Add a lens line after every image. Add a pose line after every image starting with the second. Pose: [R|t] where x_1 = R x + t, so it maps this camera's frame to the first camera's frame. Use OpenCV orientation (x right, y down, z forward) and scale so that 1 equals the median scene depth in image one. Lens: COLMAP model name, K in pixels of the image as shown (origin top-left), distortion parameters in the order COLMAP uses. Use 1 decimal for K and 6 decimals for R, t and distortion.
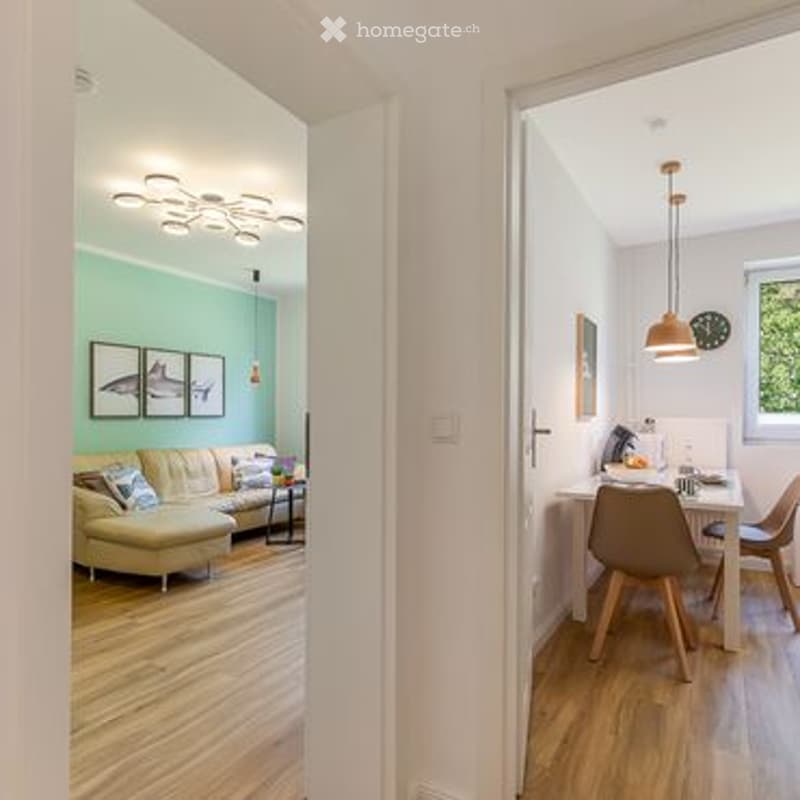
lens RADIAL K [[533.3, 0, 406.0], [0, 533.3, 420.8], [0, 0, 1]] dist [-0.003197, -0.000962]
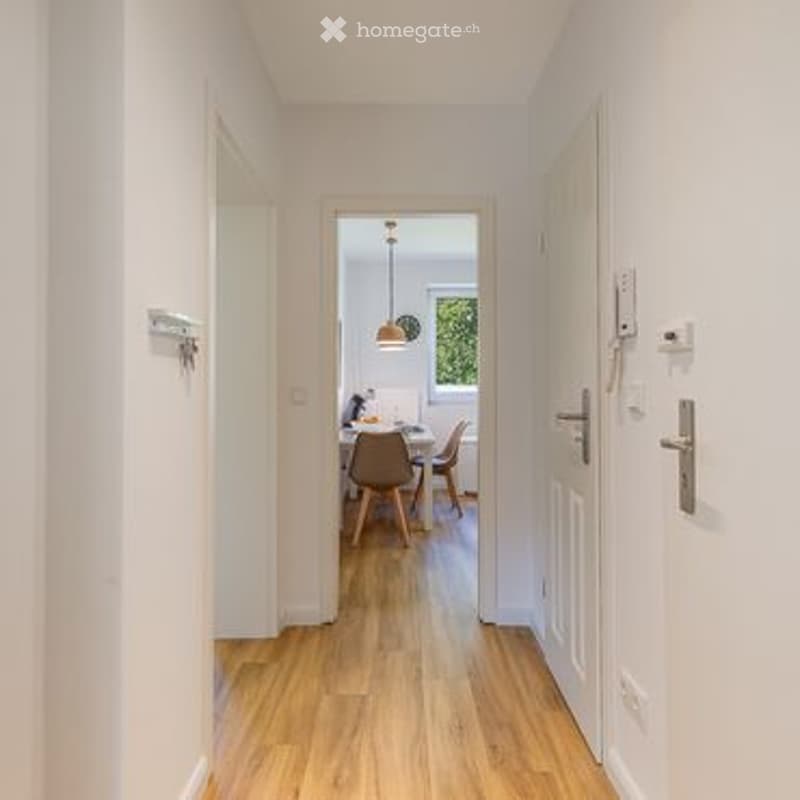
lens RADIAL K [[533.3, 0, 400.4], [0, 533.3, 397.2], [0, 0, 1]] dist [-0.003197, -0.000962]
pose [[0.857965, -0.015634, 0.513470, -0.250933], [0.010458, 0.999861, 0.012970, -0.000306], [-0.513601, -0.005758, 0.858010, -0.302741]]
